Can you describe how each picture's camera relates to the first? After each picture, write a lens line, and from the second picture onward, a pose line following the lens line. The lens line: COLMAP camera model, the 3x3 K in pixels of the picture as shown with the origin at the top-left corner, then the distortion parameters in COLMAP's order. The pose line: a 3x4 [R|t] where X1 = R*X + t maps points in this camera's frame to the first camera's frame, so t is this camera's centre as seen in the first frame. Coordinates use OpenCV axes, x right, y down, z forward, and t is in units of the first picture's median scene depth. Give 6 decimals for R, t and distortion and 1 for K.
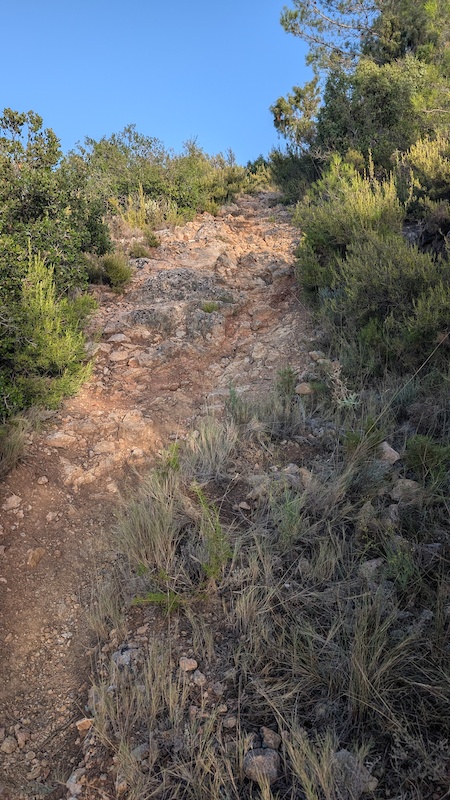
lens RADIAL K [[595.6, 0, 225.0], [0, 595.6, 400.0], [0, 0, 1]] dist [0.017677, -0.018472]
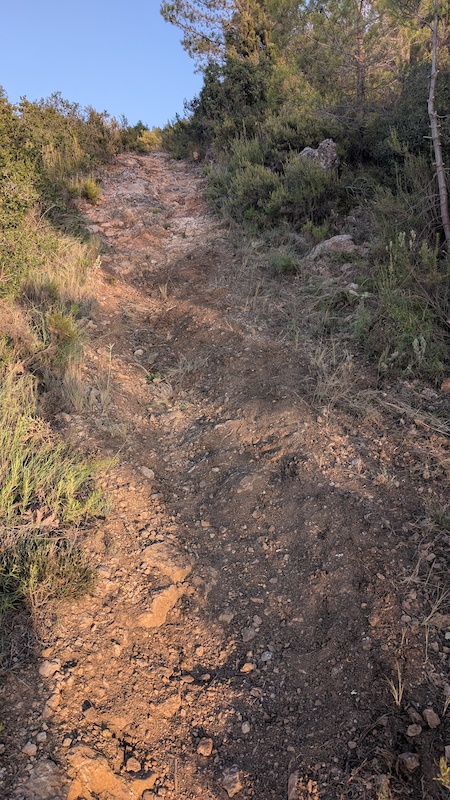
lens RADIAL K [[595.6, 0, 225.0], [0, 595.6, 400.0], [0, 0, 1]] dist [0.017677, -0.018472]
pose [[0.975231, -0.049864, 0.215495, -0.212050], [0.040420, 0.998029, 0.048013, 0.290518], [-0.217465, -0.038113, 0.975324, -0.673576]]
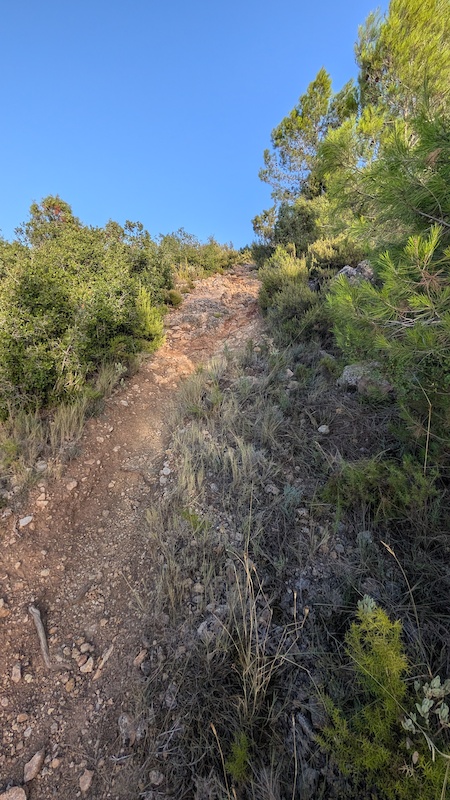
lens RADIAL K [[304.6, 0, 219.6], [0, 304.6, 399.6], [0, 0, 1]] dist [-0.016027, 0.000024]
pose [[0.999370, 0.032703, -0.013776, 0.006110], [-0.031416, 0.995880, 0.085064, 0.053334], [0.016501, -0.084577, 0.996280, -0.131076]]
